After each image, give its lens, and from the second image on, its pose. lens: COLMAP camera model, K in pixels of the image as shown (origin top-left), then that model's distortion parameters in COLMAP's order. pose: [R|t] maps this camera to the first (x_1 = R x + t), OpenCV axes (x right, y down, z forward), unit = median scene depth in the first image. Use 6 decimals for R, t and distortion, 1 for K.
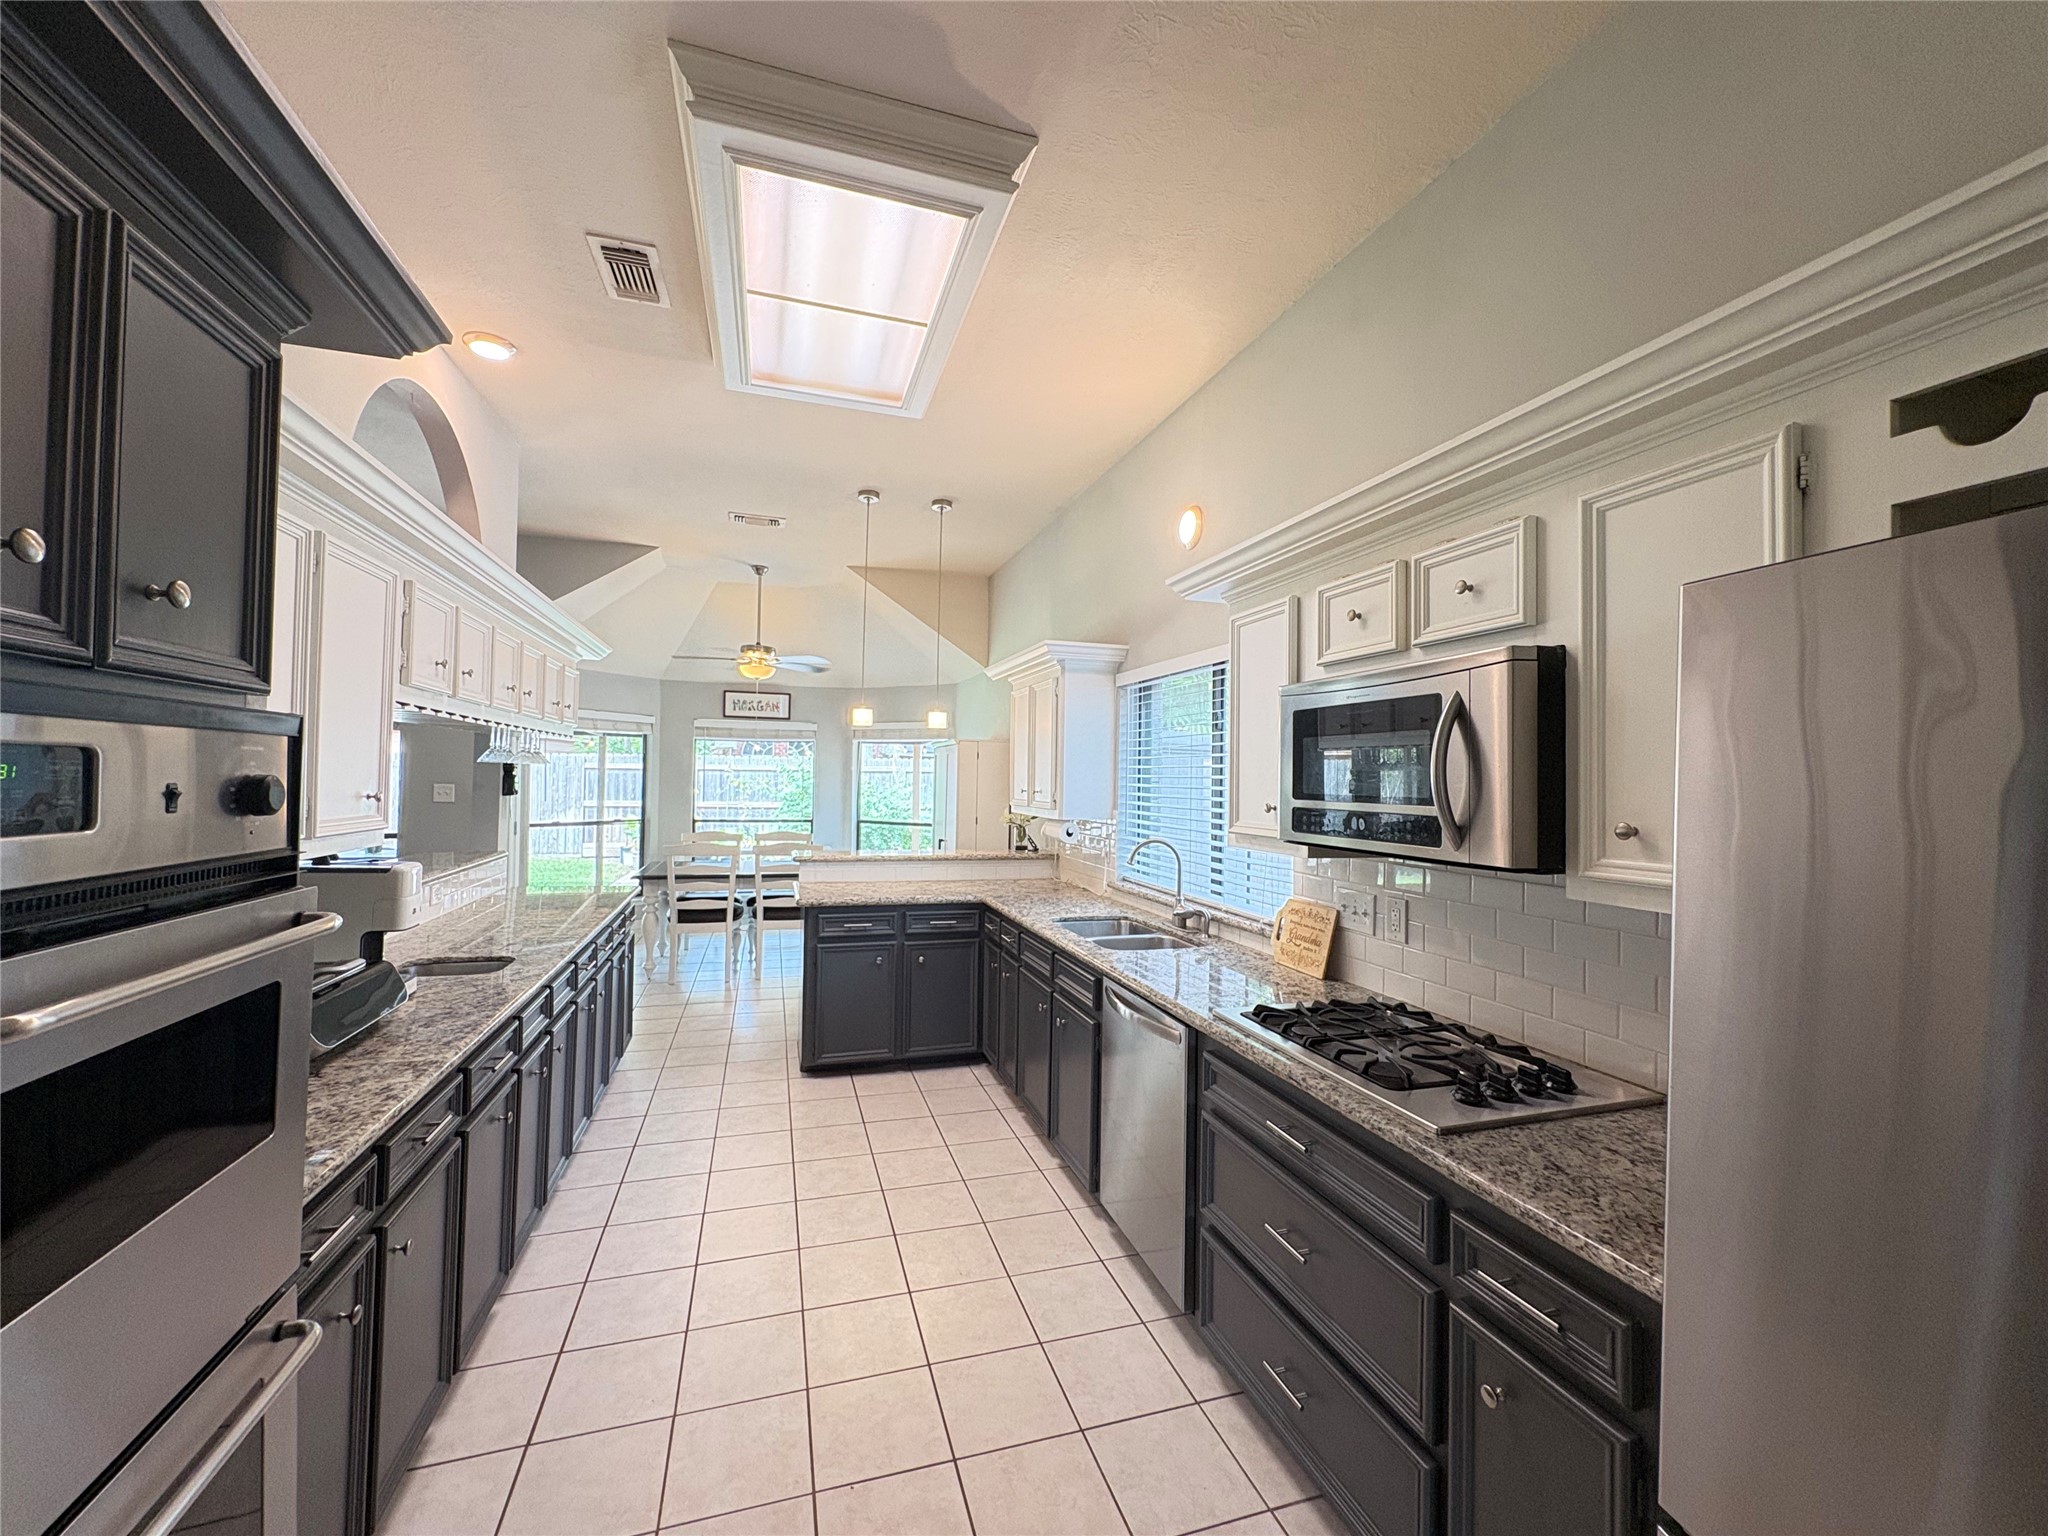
lens RADIAL K [[819.9, 0, 1027.1], [0, 819.9, 768.9], [0, 0, 1]] dist [0.000743, 0.000022]
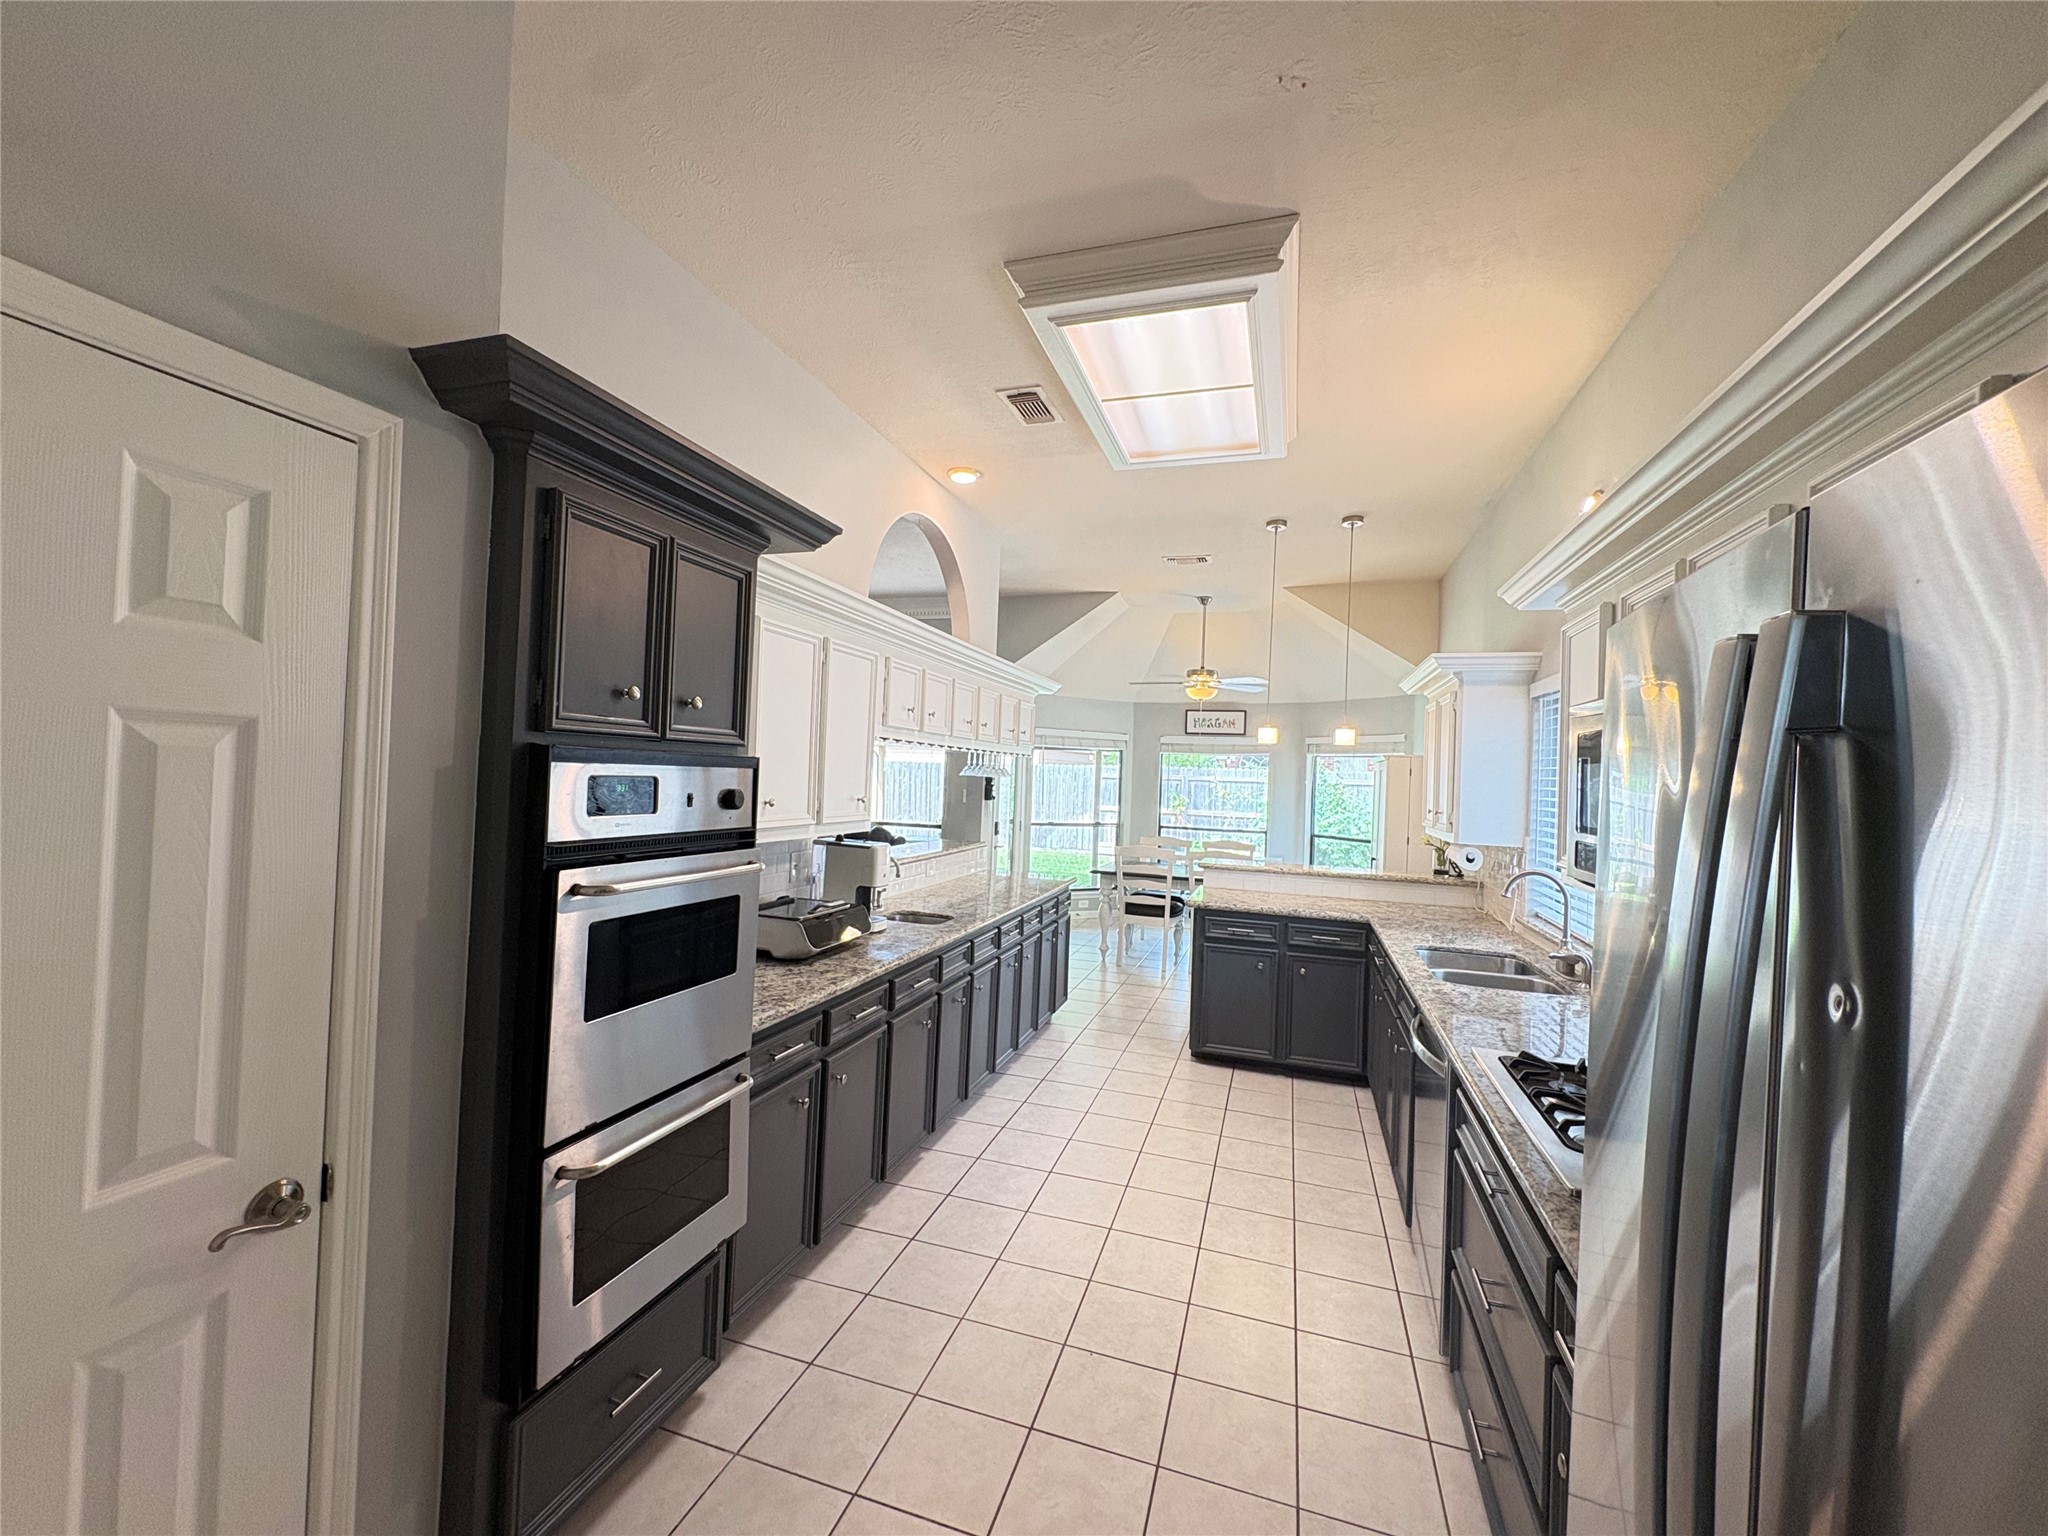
lens RADIAL K [[819.9, 0, 1022.2], [0, 819.9, 768.0], [0, 0, 1]] dist [0.000743, 0.000022]
pose [[0.814473, 0.006329, -0.580167, 0.185007], [-0.014555, 0.999849, -0.009526, -0.008051], [0.580019, 0.016204, 0.814442, -0.048538]]
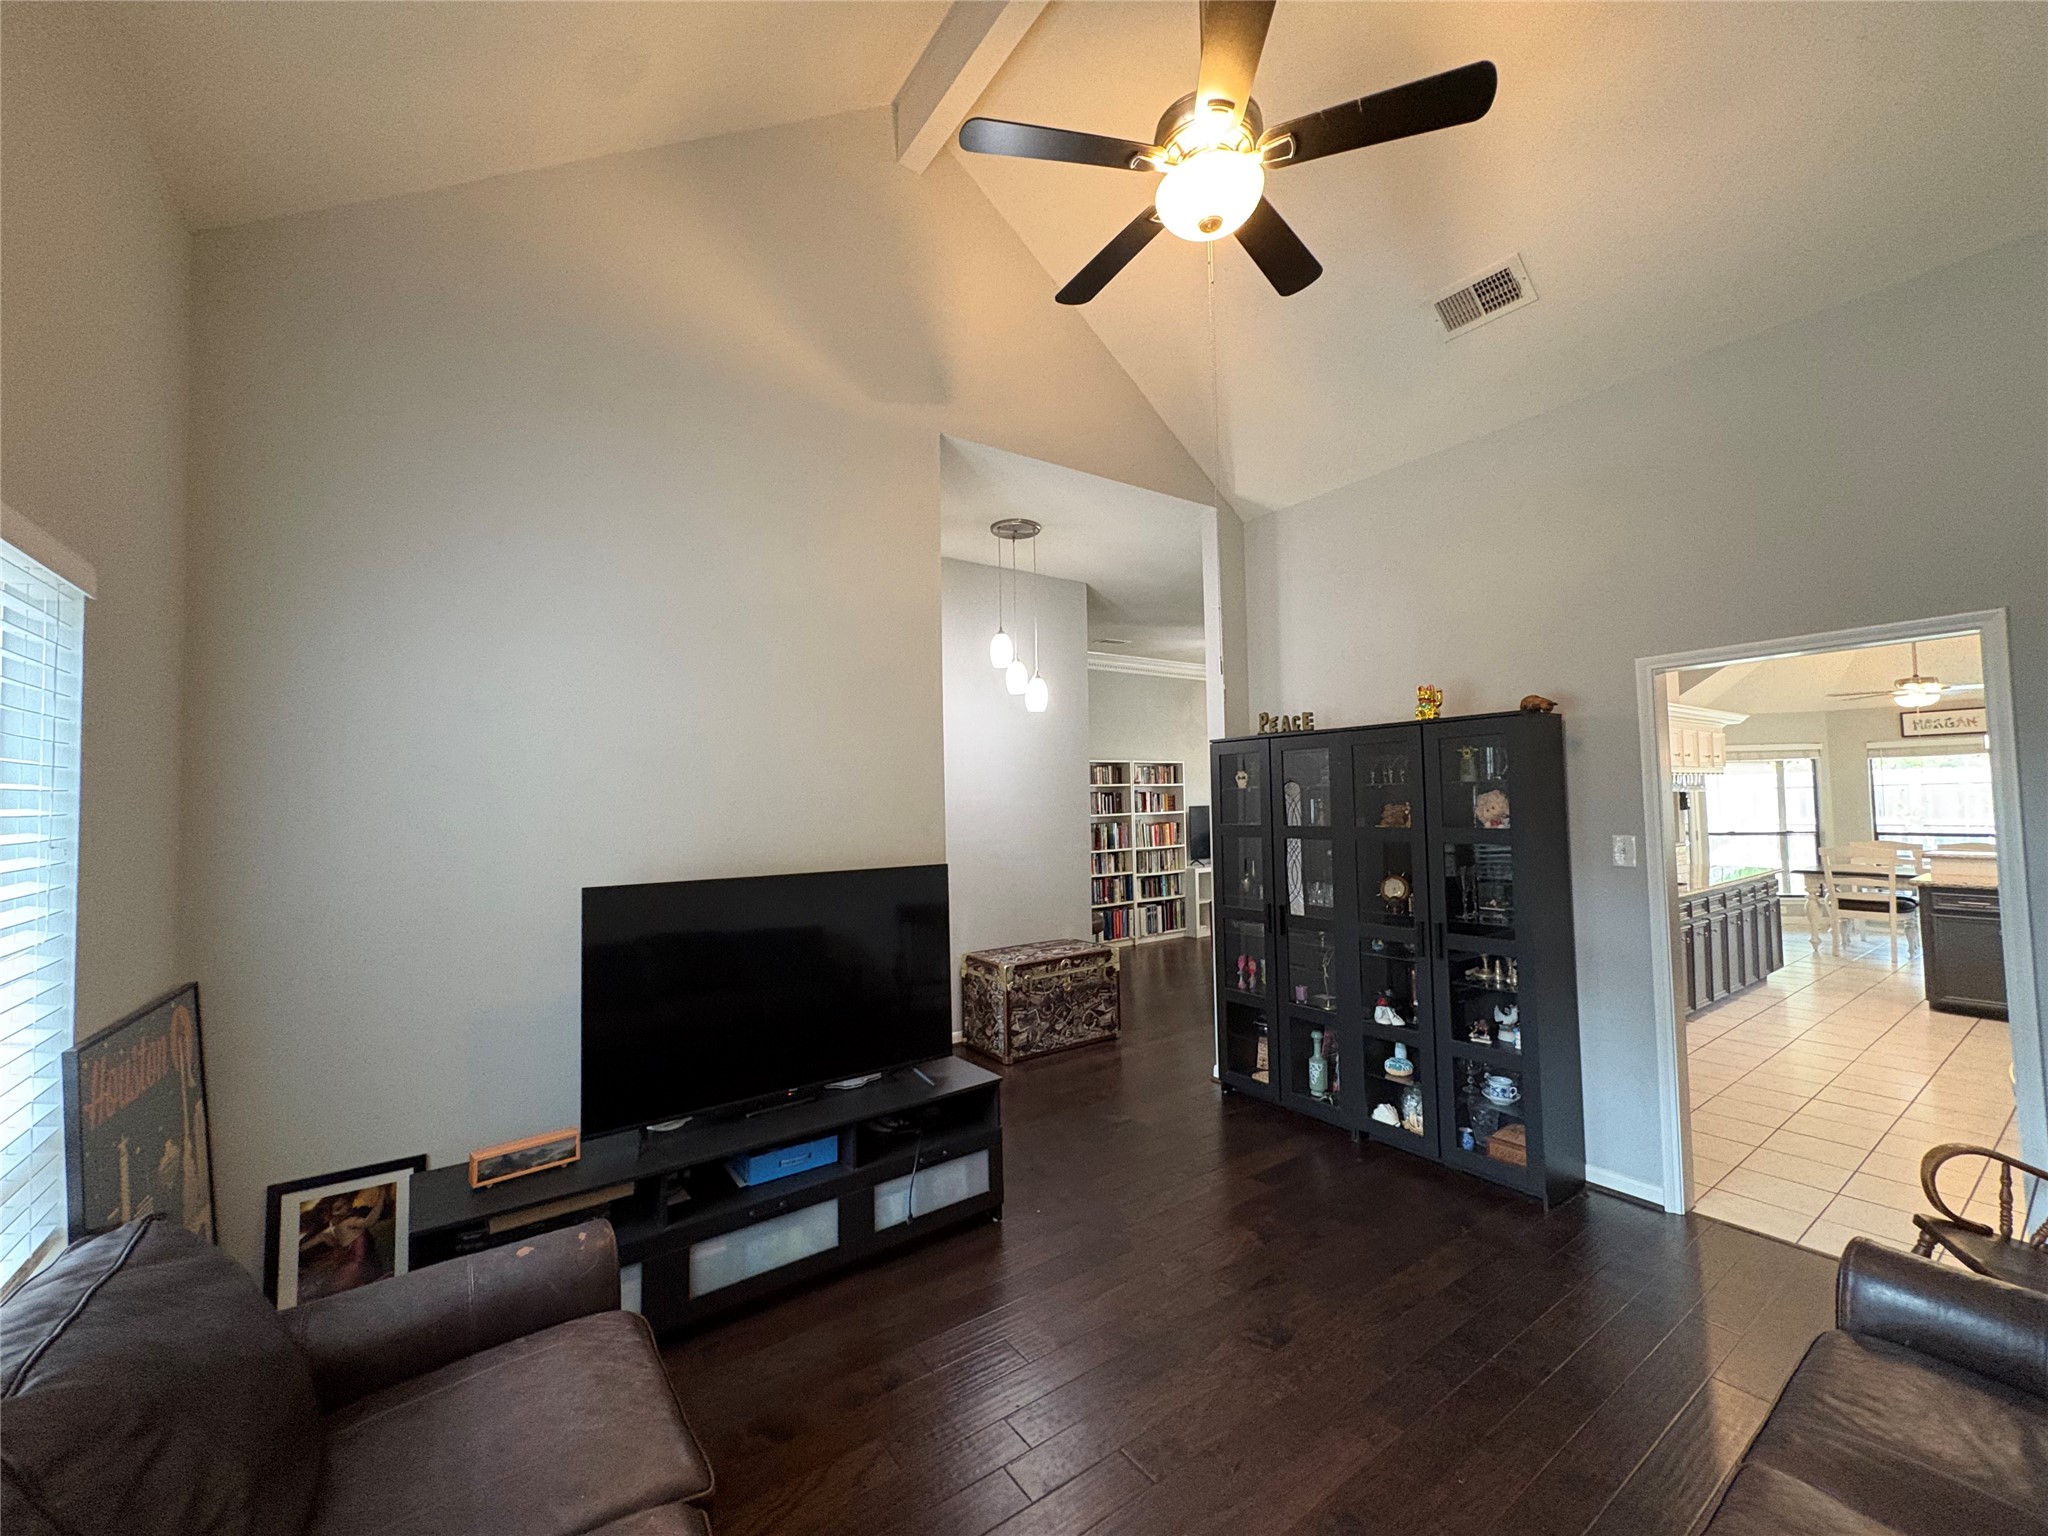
lens RADIAL K [[819.9, 0, 1022.2], [0, 819.9, 770.8], [0, 0, 1]] dist [0.000743, 0.000022]
pose [[0.307597, -0.060437, -0.949596, 0.599069], [0.036138, 0.998003, -0.051812, -0.010932], [0.950830, -0.018379, 0.309166, -0.879185]]
